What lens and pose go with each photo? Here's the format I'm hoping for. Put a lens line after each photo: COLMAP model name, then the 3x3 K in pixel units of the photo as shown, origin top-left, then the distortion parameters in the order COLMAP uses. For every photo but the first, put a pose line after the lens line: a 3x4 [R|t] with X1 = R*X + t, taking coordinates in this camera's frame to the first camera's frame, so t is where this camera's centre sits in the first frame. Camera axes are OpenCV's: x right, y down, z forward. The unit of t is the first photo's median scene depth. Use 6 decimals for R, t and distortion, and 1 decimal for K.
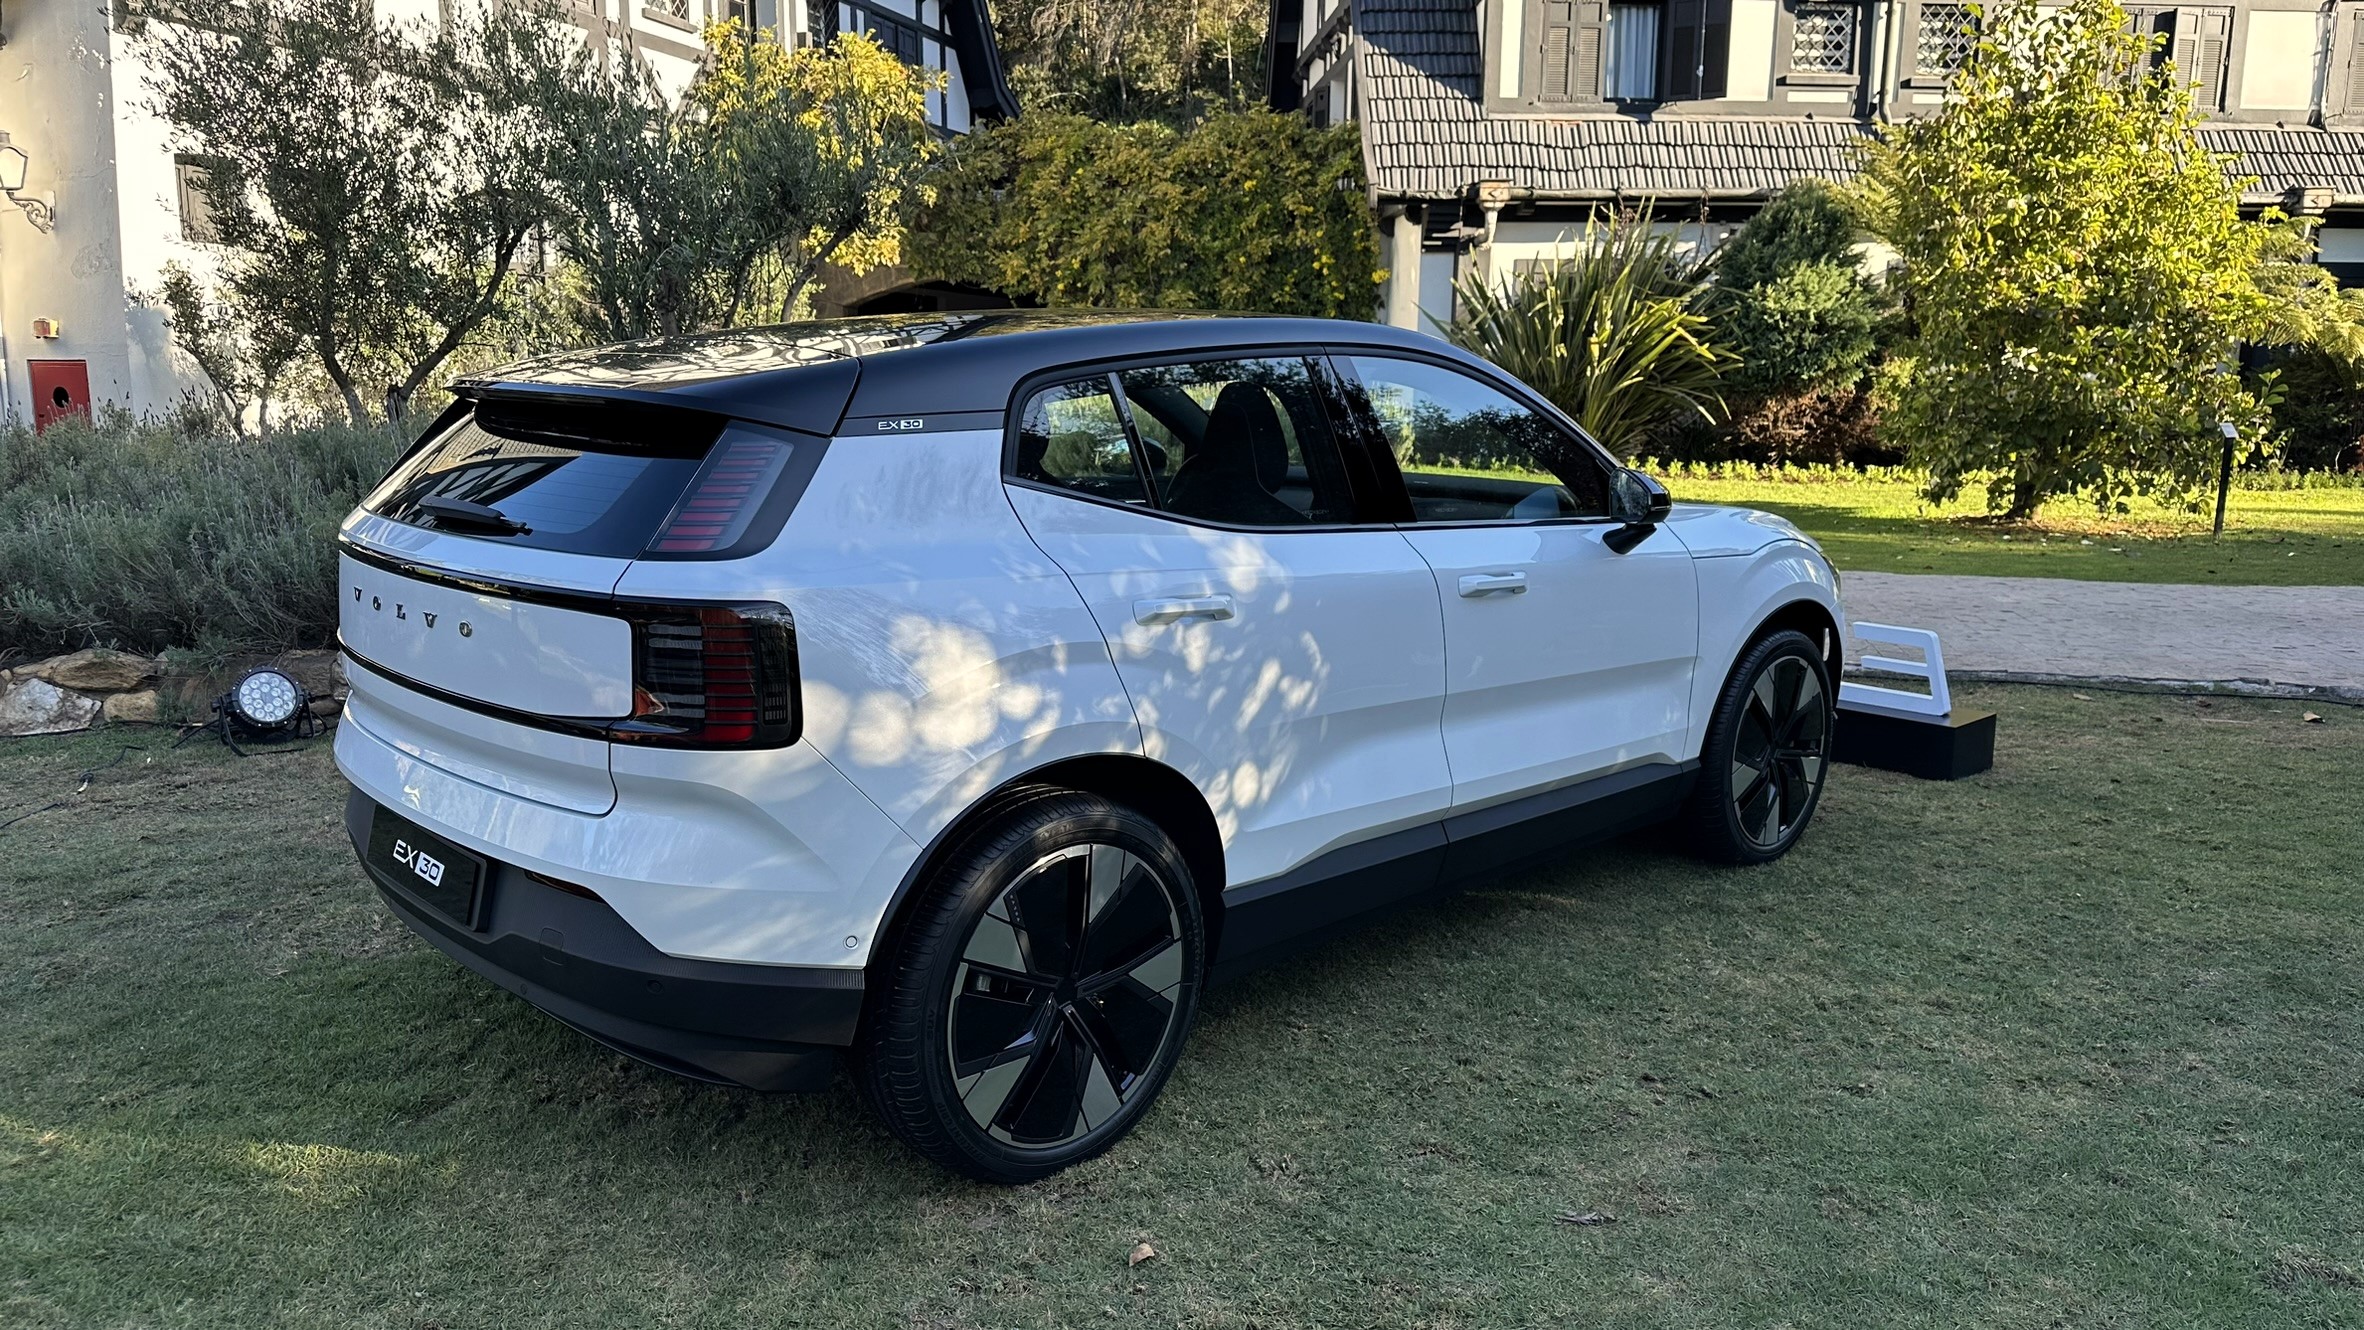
lens RADIAL K [[1644.4, 0, 1182.0], [0, 1644.4, 665.0], [0, 0, 1]] dist [0.109652, -0.185818]
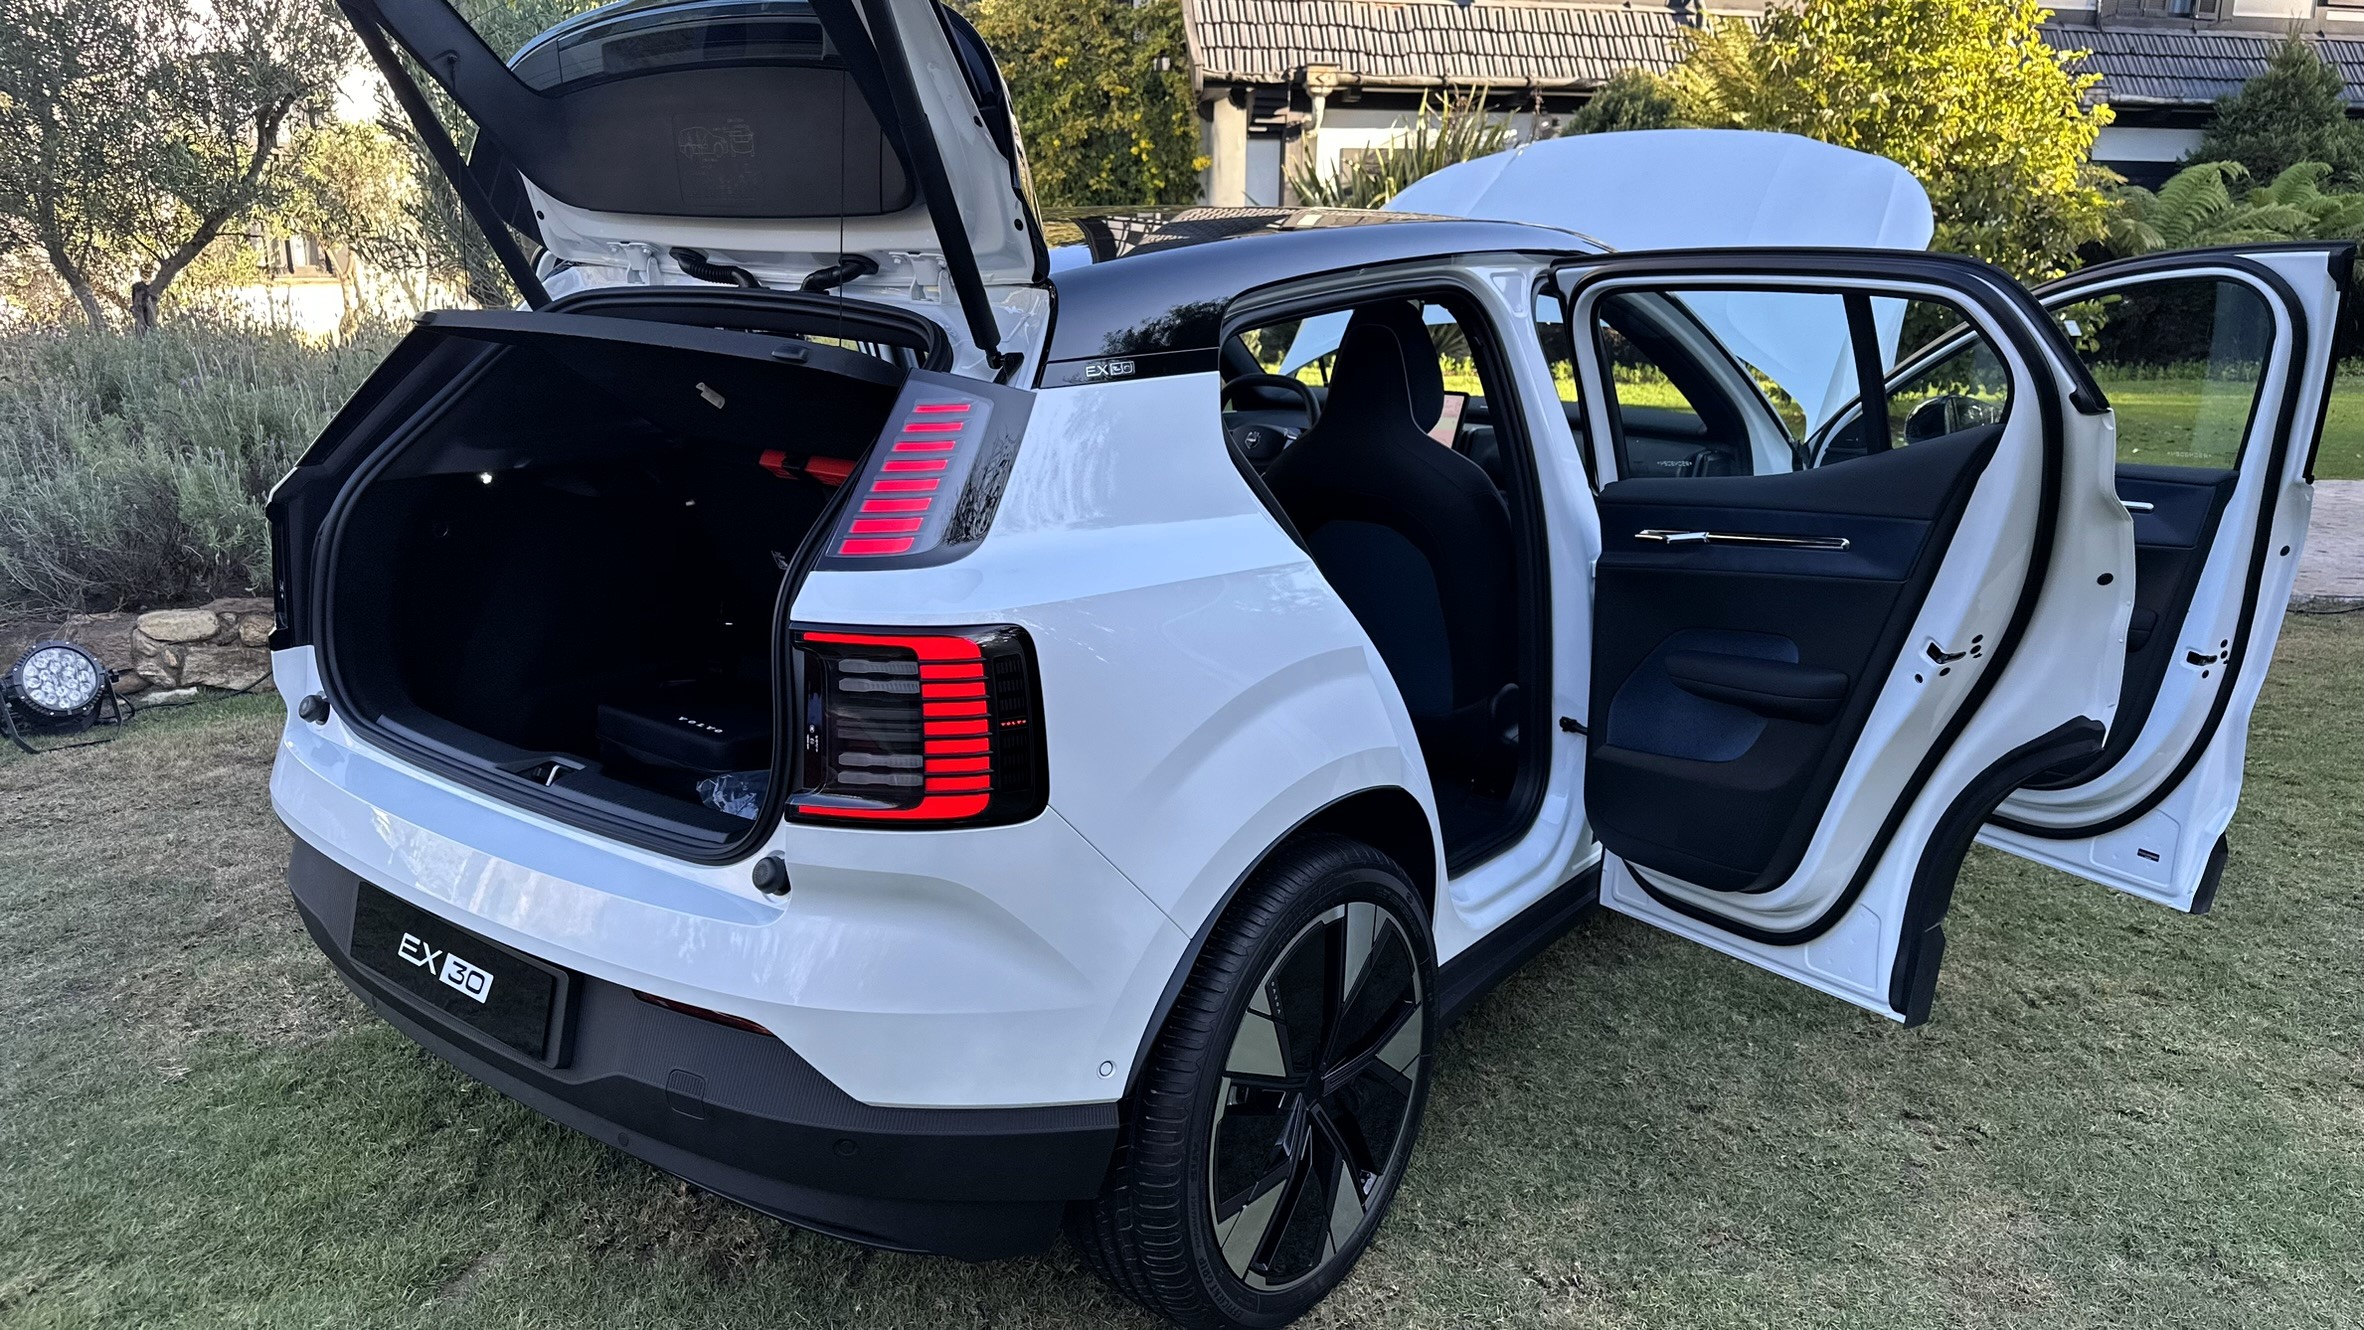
lens RADIAL K [[1657.2, 0, 1182.0], [0, 1657.2, 665.0], [0, 0, 1]] dist [0.071413, -0.099401]
pose [[0.990020, -0.029675, 0.137770, -0.038418], [0.020947, 0.997706, 0.064379, -0.009272], [-0.139365, -0.060851, 0.988370, 0.037972]]
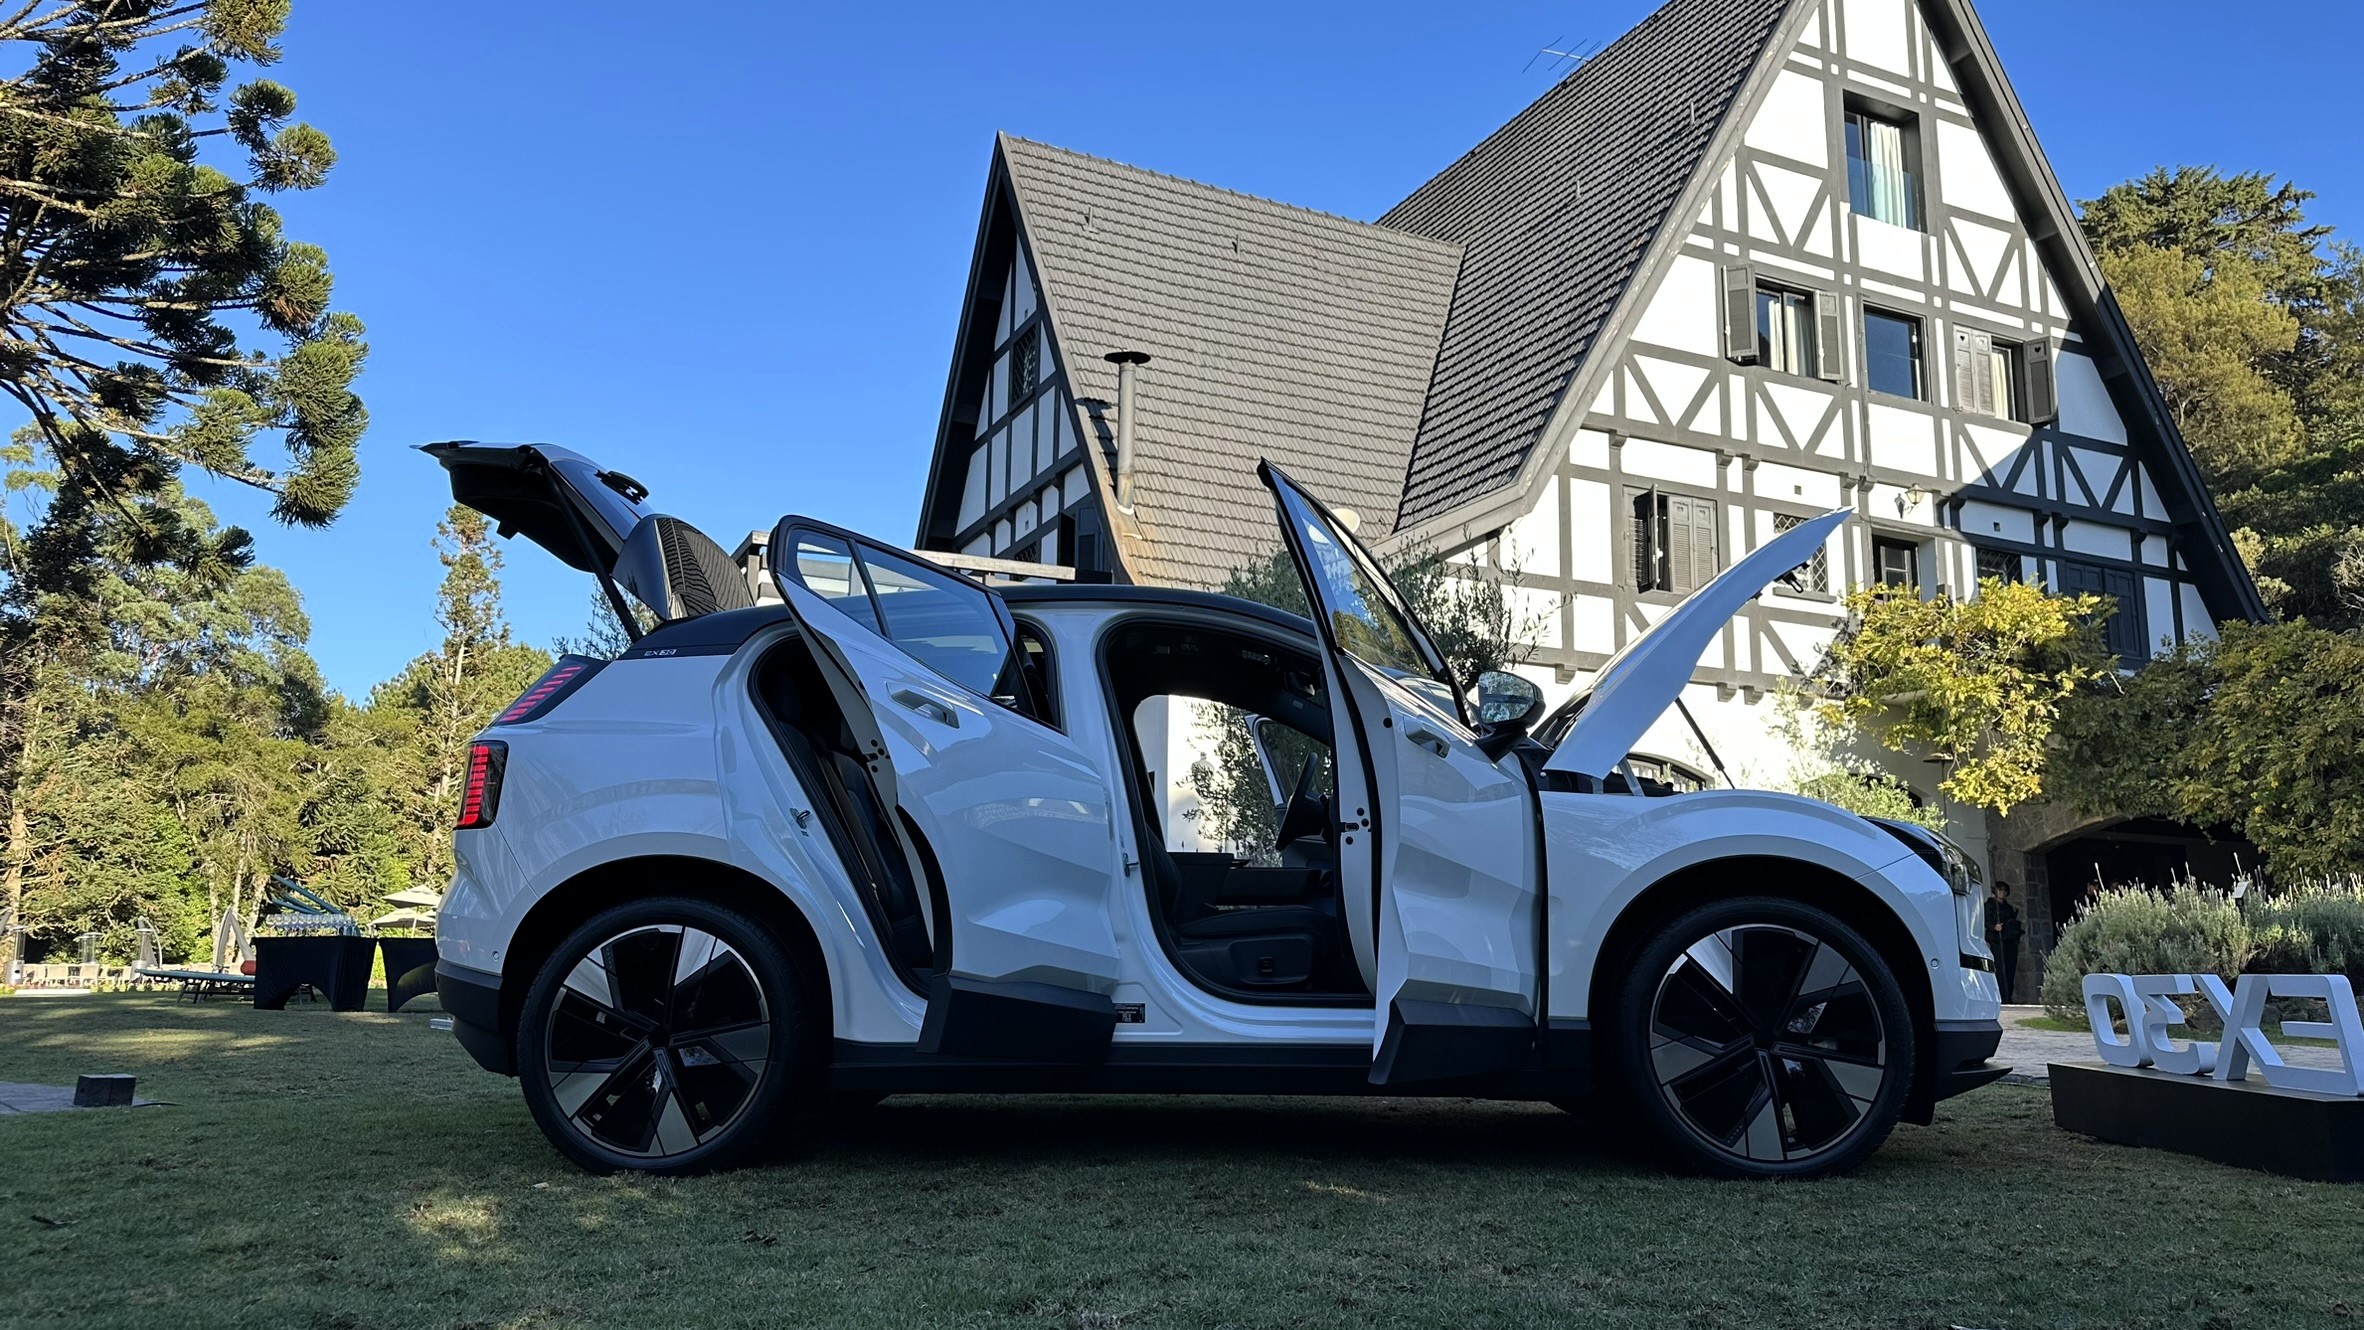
lens RADIAL K [[1656.0, 0, 1182.0], [0, 1656.0, 665.0], [0, 0, 1]] dist [0.009004, -0.023306]
pose [[0.688699, -0.131369, -0.713047, 0.200991], [-0.134939, 0.943043, -0.304074, 0.042967], [0.712380, 0.305633, 0.631746, 0.057167]]
